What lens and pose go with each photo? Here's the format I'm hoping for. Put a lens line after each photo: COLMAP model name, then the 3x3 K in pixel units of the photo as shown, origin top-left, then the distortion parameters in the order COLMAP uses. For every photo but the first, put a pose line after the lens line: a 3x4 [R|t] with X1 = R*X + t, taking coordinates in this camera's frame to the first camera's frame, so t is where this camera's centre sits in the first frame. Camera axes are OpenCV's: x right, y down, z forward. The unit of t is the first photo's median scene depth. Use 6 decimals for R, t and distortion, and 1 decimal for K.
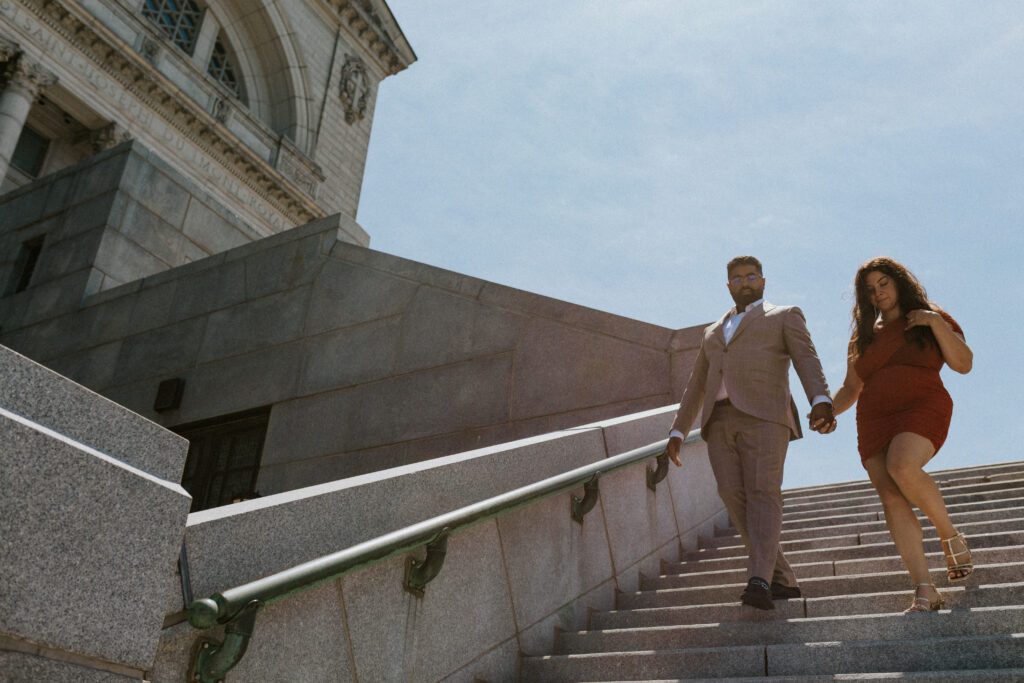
lens RADIAL K [[968.3, 0, 540.3], [0, 968.3, 341.3], [0, 0, 1]] dist [0.007192, -0.009715]
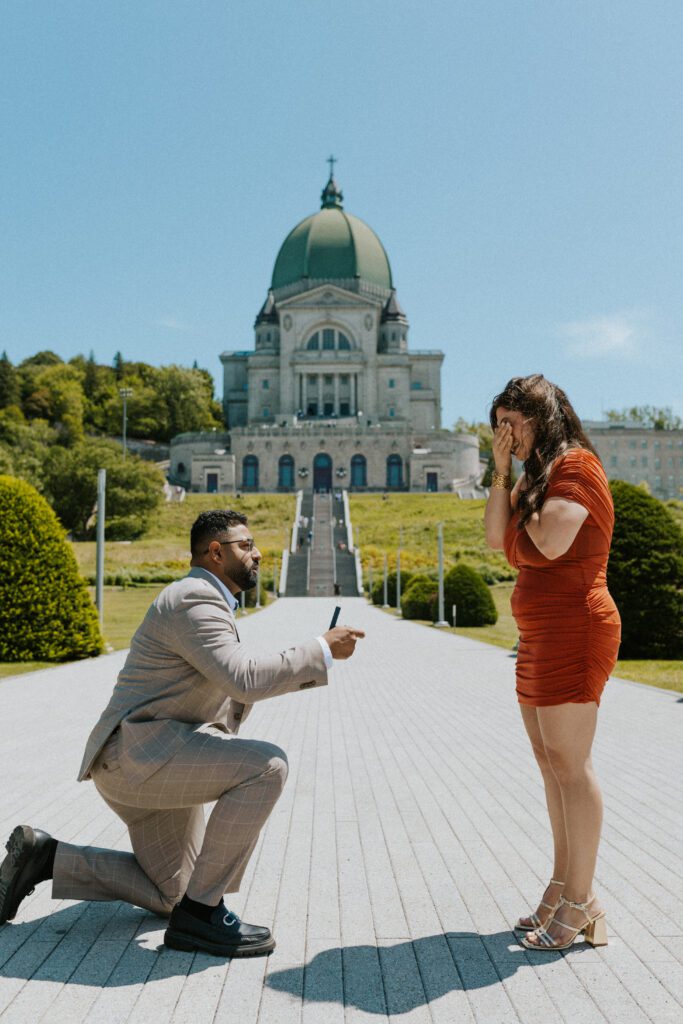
lens RADIAL K [[951.5, 0, 341.5], [0, 951.5, 512.0], [0, 0, 1]] dist [0.013538, -0.005386]
pose [[0.501076, -0.145946, -0.853008, 4.427790], [0.441162, 0.891063, 0.106692, 0.002254], [0.744512, -0.429776, 0.510876, -2.283560]]
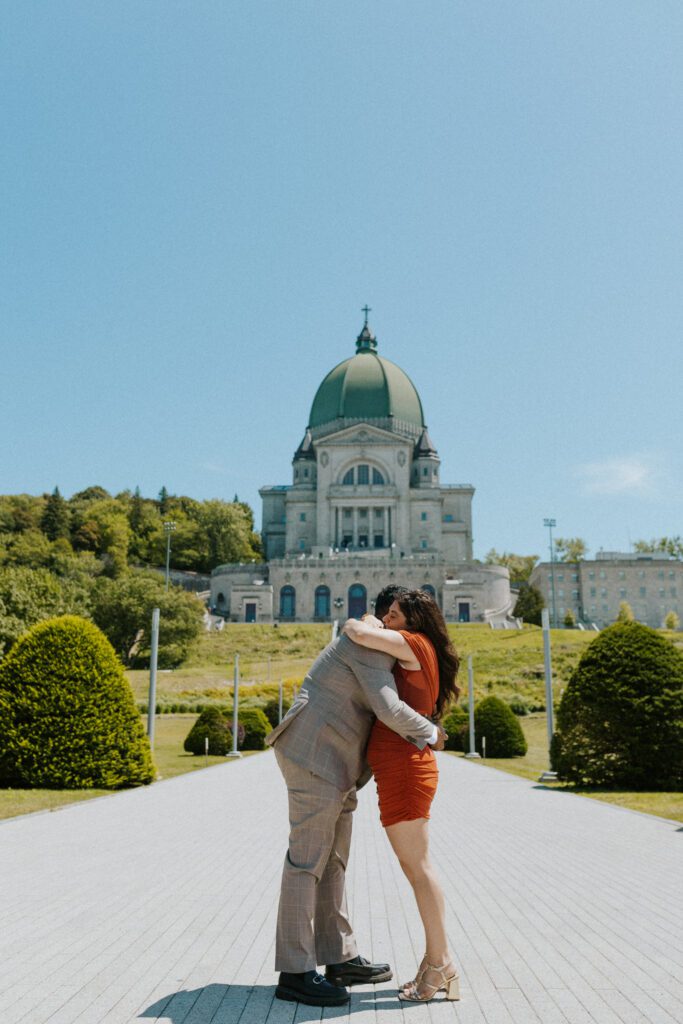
lens RADIAL K [[968.3, 0, 345.0], [0, 968.3, 511.7], [0, 0, 1]] dist [0.007192, -0.009715]
pose [[0.474358, -0.252073, -0.843471, 4.683900], [0.441498, 0.897044, -0.019790, -0.068312], [0.761619, -0.363003, 0.536810, -2.413878]]
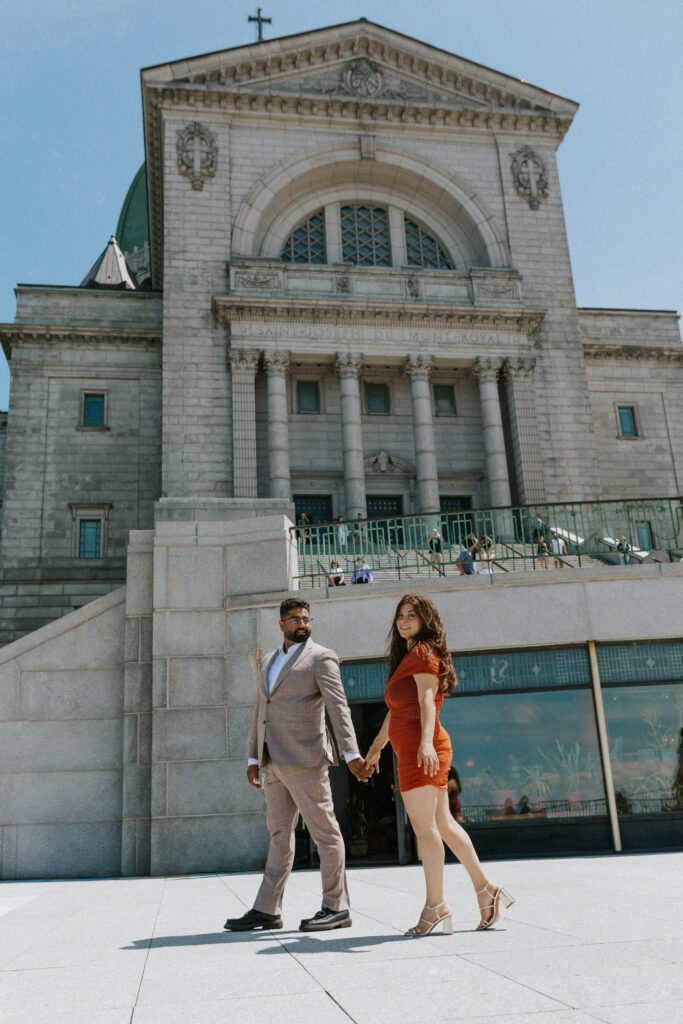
lens RADIAL K [[968.3, 0, 345.0], [0, 968.3, 511.7], [0, 0, 1]] dist [0.007192, -0.009715]
pose [[0.619460, -0.316775, -0.718278, 0.461943], [0.447310, 0.894337, -0.008649, 0.001479], [0.645122, -0.315935, 0.695703, -0.056255]]
